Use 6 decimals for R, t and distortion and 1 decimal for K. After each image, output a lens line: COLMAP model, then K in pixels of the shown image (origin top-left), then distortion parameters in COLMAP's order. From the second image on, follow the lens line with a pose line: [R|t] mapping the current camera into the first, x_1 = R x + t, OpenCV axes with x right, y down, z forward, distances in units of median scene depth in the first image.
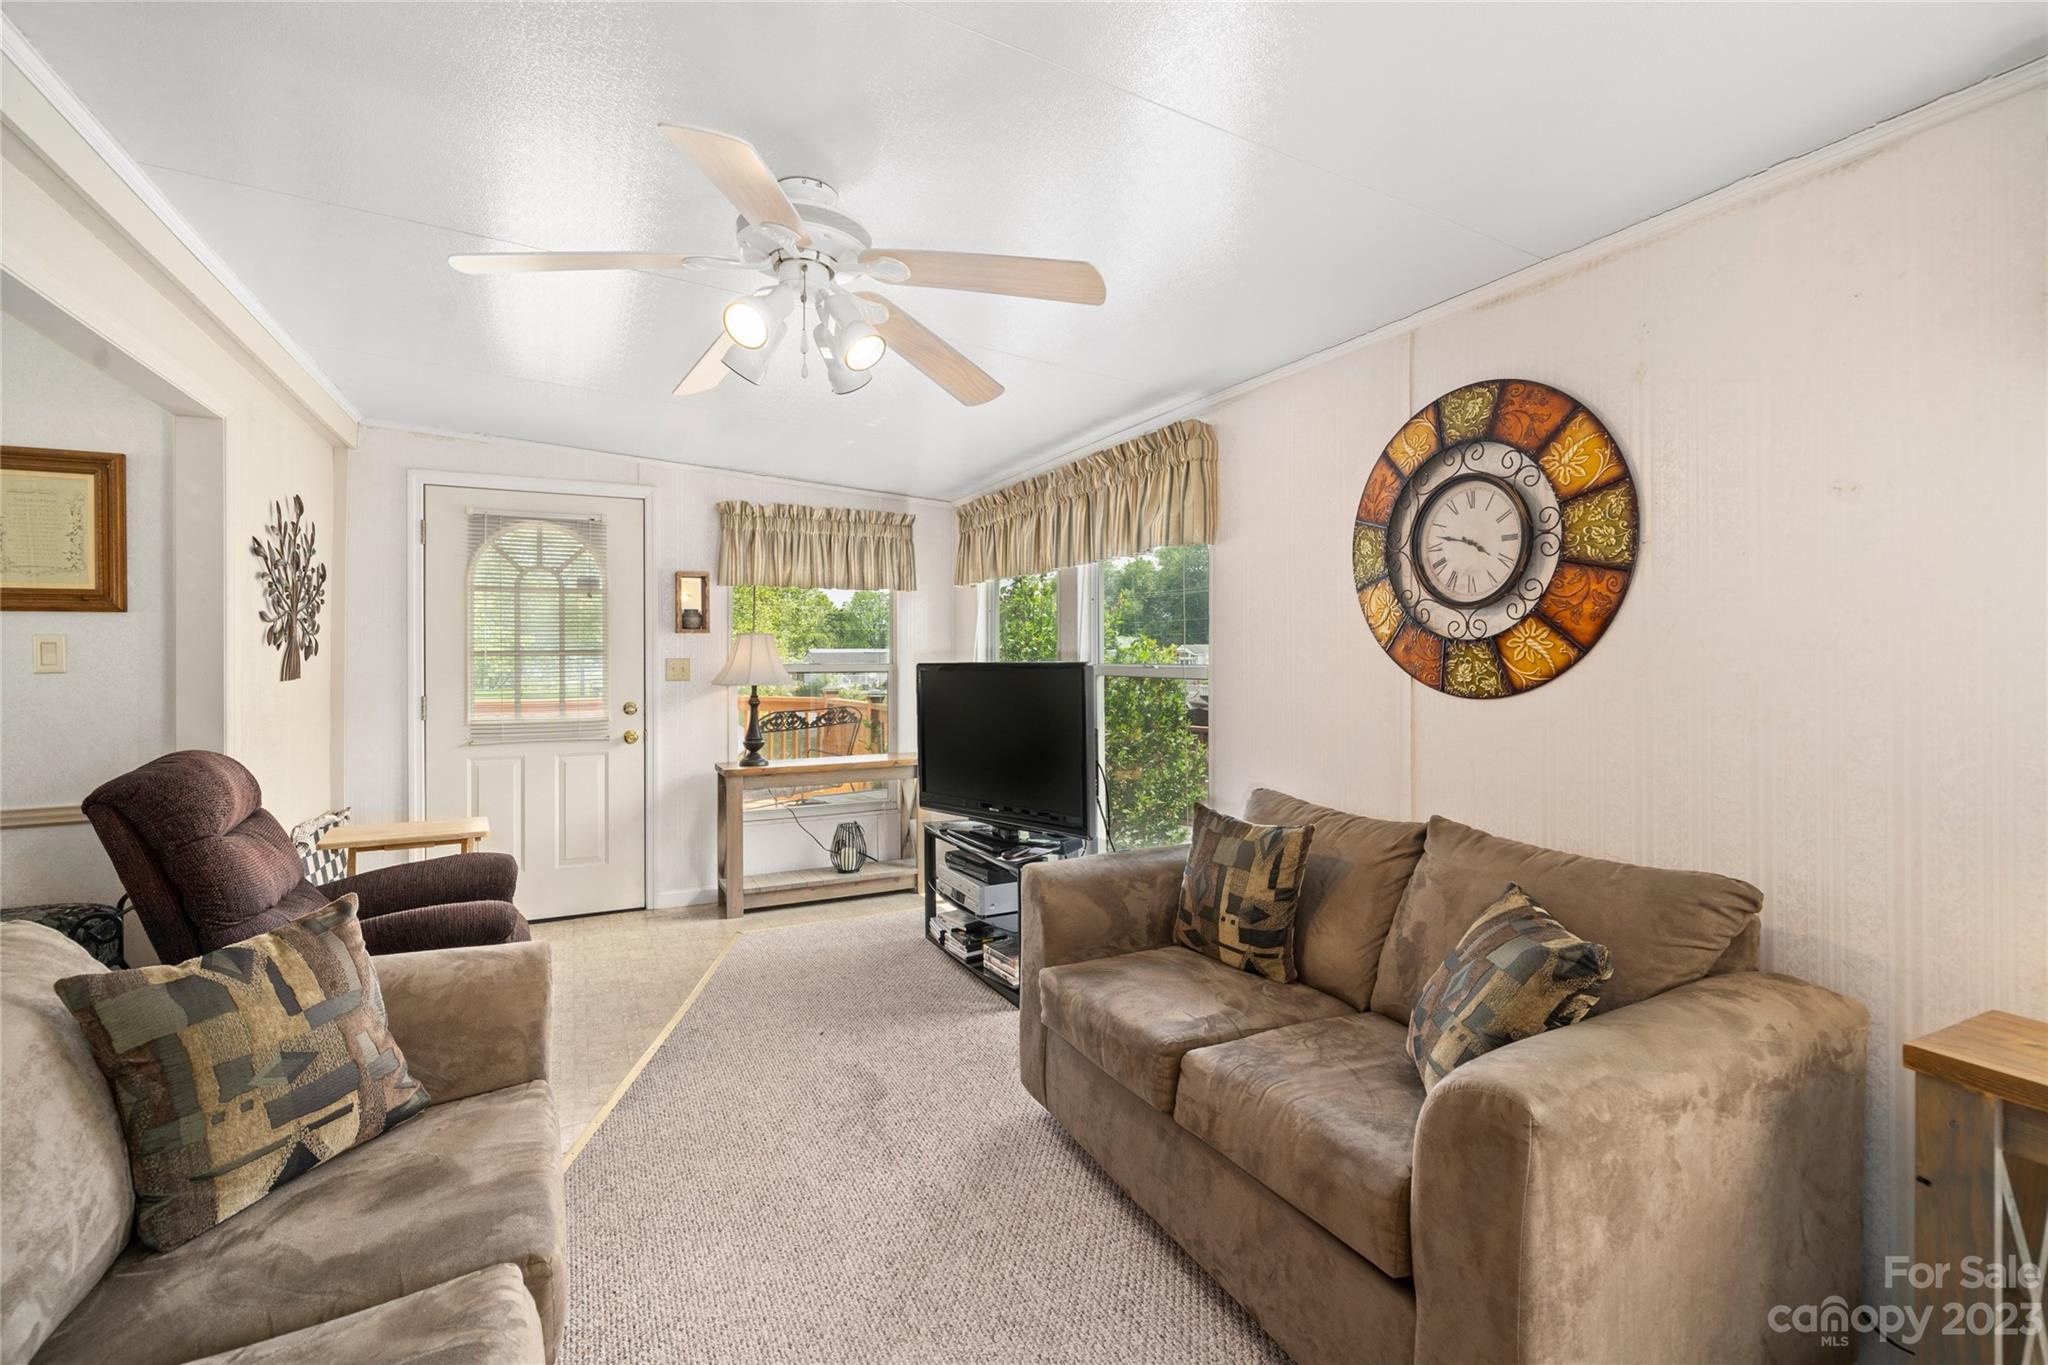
lens RADIAL K [[904.2, 0, 1023.4], [0, 904.2, 657.4], [0, 0, 1]] dist [0.001130, 0.000326]
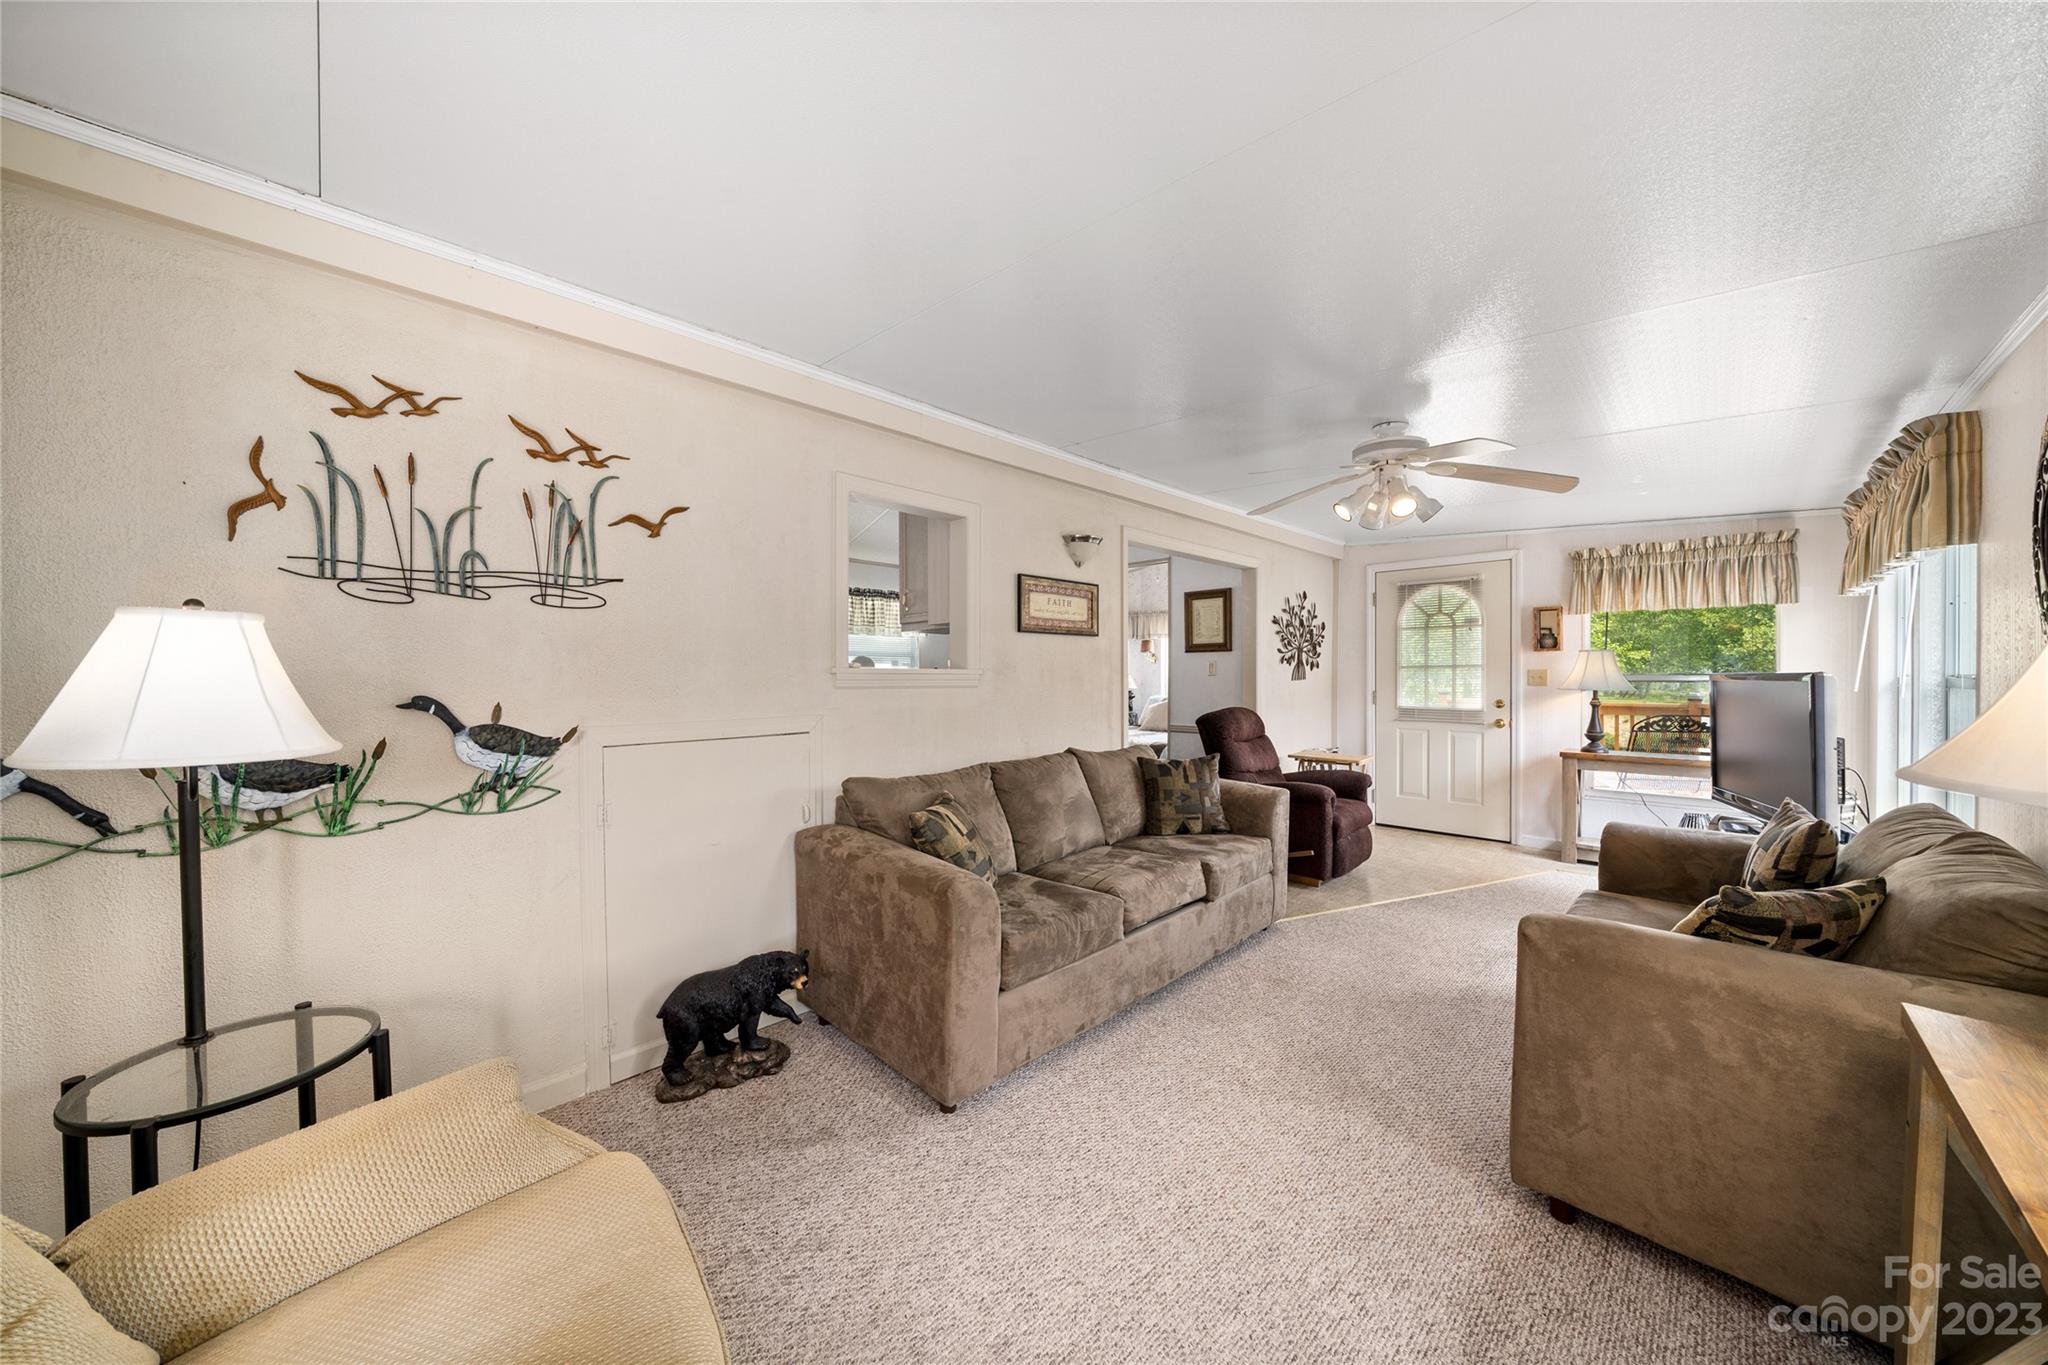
lens RADIAL K [[702.7, 0, 1026.5], [0, 702.7, 664.3], [0, 0, 1]] dist [-0.001190, -0.000211]
pose [[0.318990, -0.008927, -0.947716, 0.424718], [0.001947, 0.999960, -0.008764, 0.000949], [0.947756, 0.000950, 0.318995, -0.096180]]
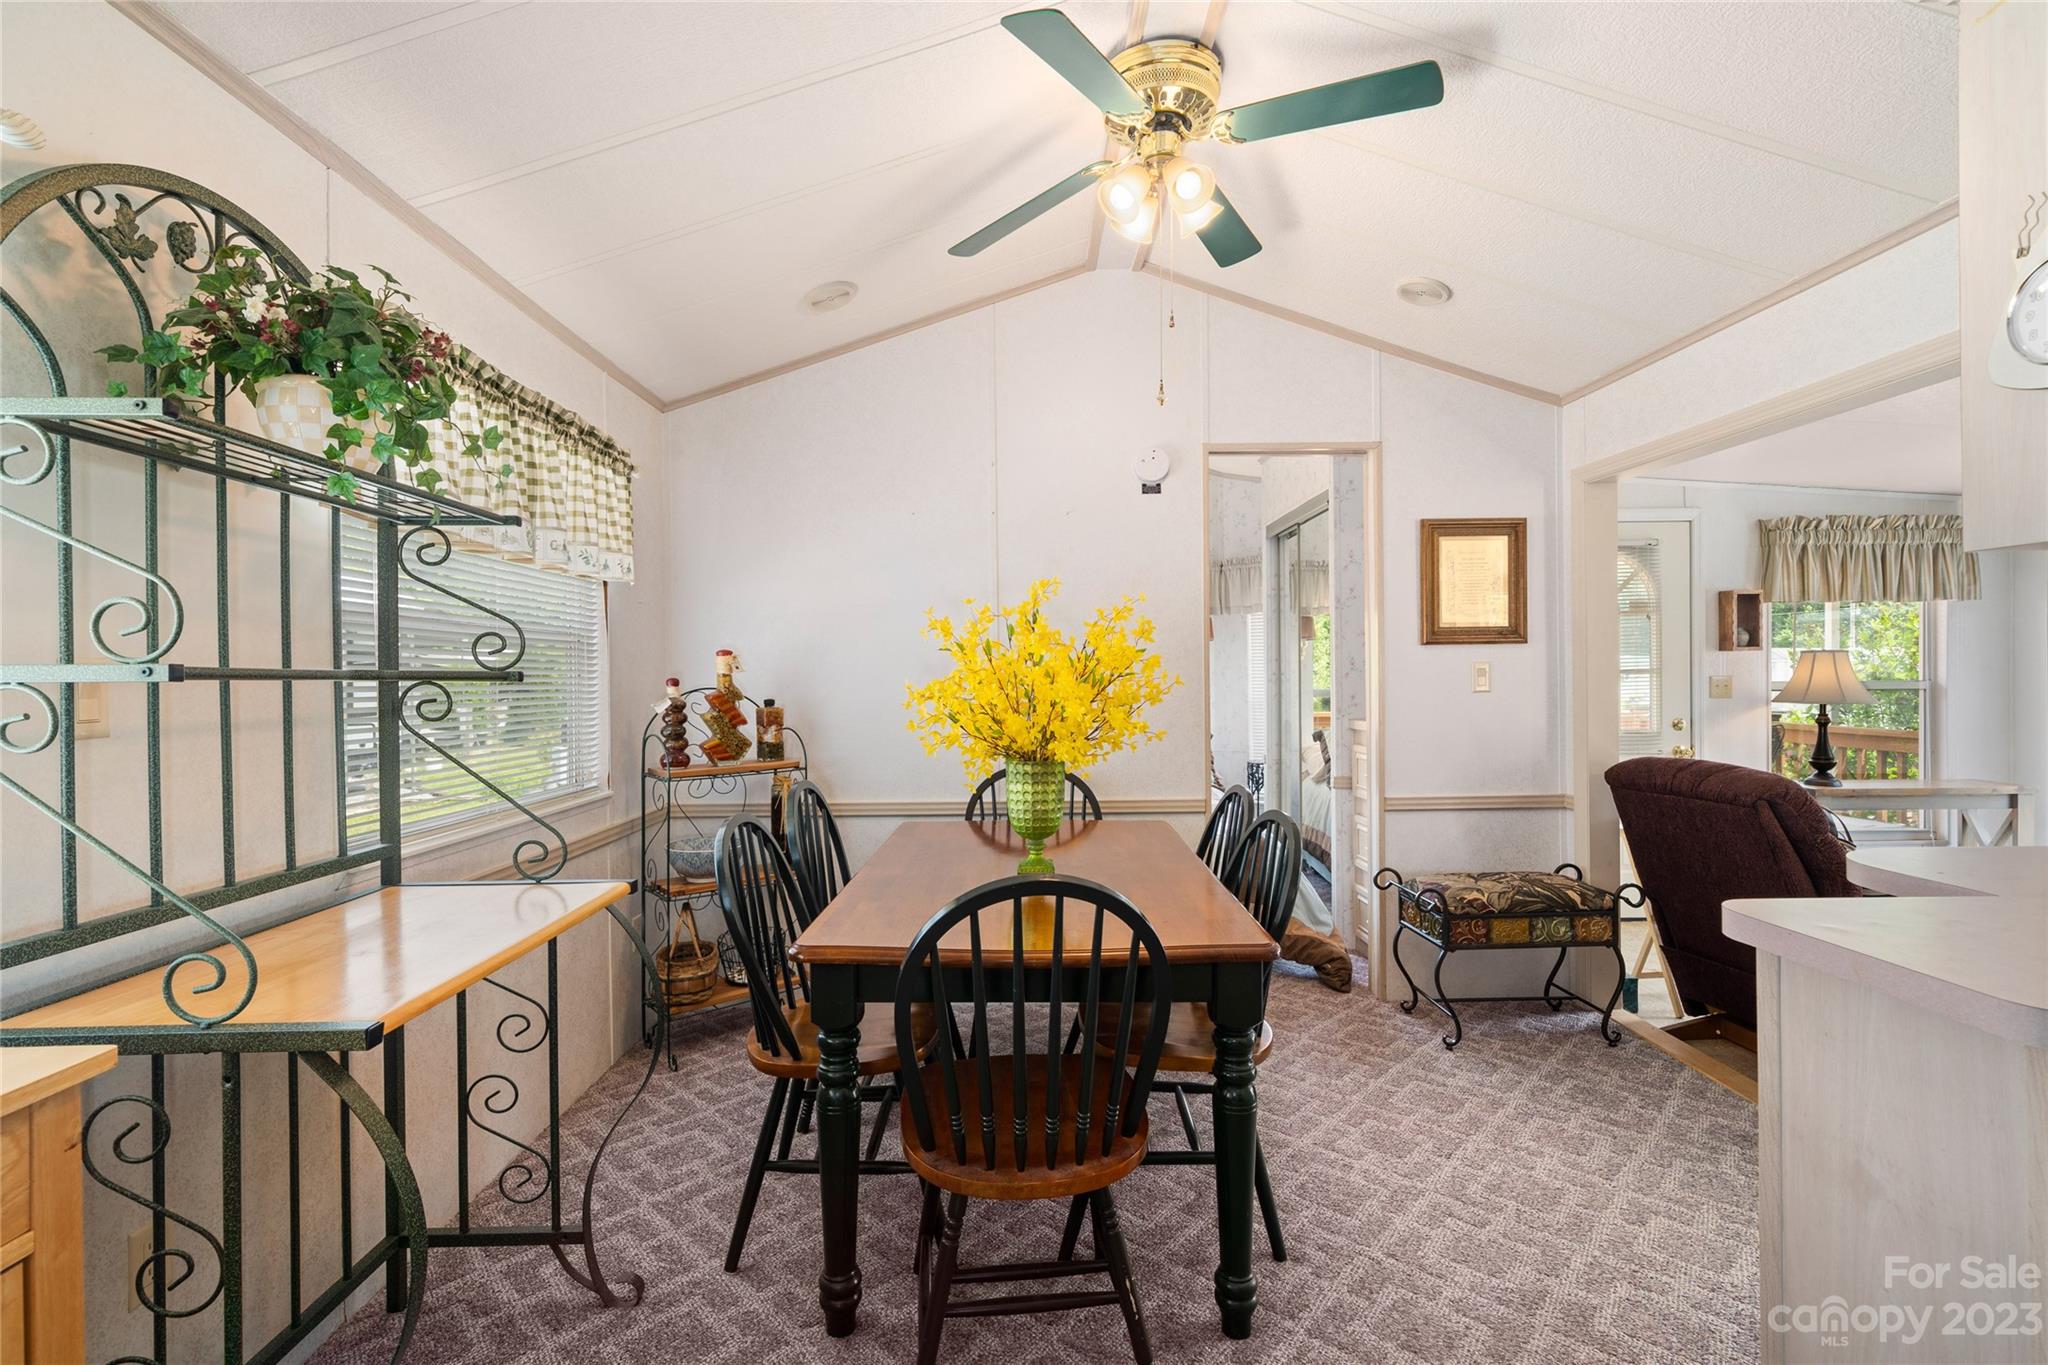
lens RADIAL K [[937.1, 0, 1037.8], [0, 937.1, 678.1], [0, 0, 1]] dist [0.002426, 0.000654]
pose [[0.900123, -0.003128, -0.435625, -0.669627], [0.006925, 0.999951, 0.007129, -0.010538], [0.435582, -0.009434, 0.900100, -0.302047]]
